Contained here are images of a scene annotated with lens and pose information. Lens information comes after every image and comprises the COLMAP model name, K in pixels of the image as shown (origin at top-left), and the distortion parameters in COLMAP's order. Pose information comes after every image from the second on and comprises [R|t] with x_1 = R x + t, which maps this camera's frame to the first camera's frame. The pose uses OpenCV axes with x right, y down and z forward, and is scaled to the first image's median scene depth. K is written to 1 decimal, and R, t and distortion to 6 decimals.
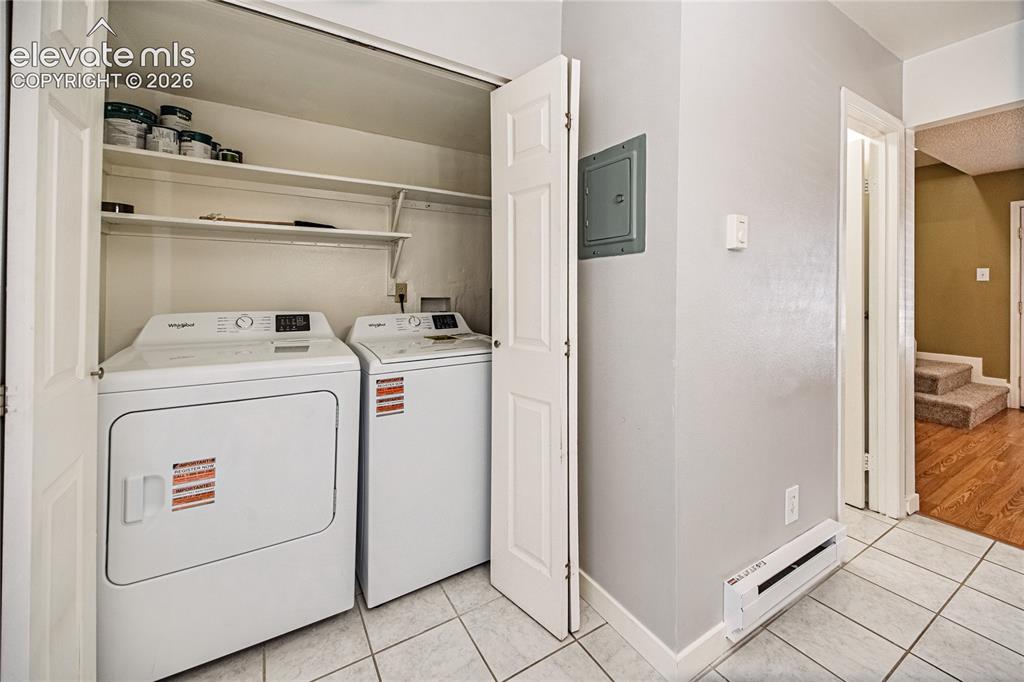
lens RADIAL K [[415.8, 0, 521.7], [0, 415.8, 286.2], [0, 0, 1]] dist [0.044497, -0.000325]
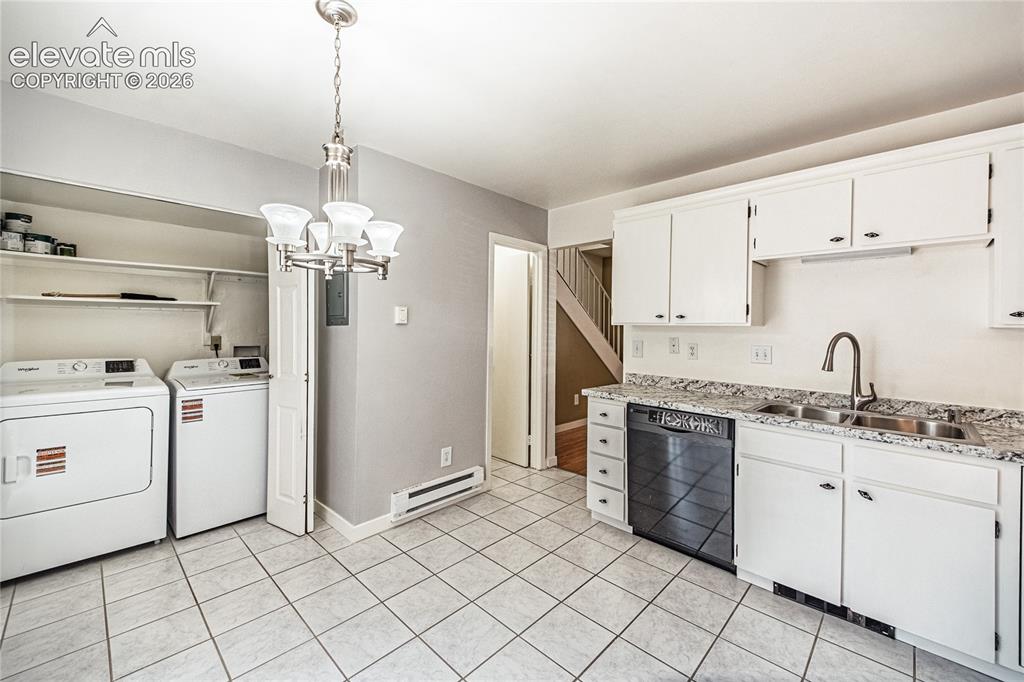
lens RADIAL K [[415.3, 0, 509.5], [0, 415.3, 328.8], [0, 0, 1]] dist [0.049058, -0.012776]
pose [[0.970890, 0.004980, 0.239473, 0.442024], [-0.007172, 0.999940, 0.008281, -0.070137], [-0.239417, -0.009757, 0.970868, -0.817565]]
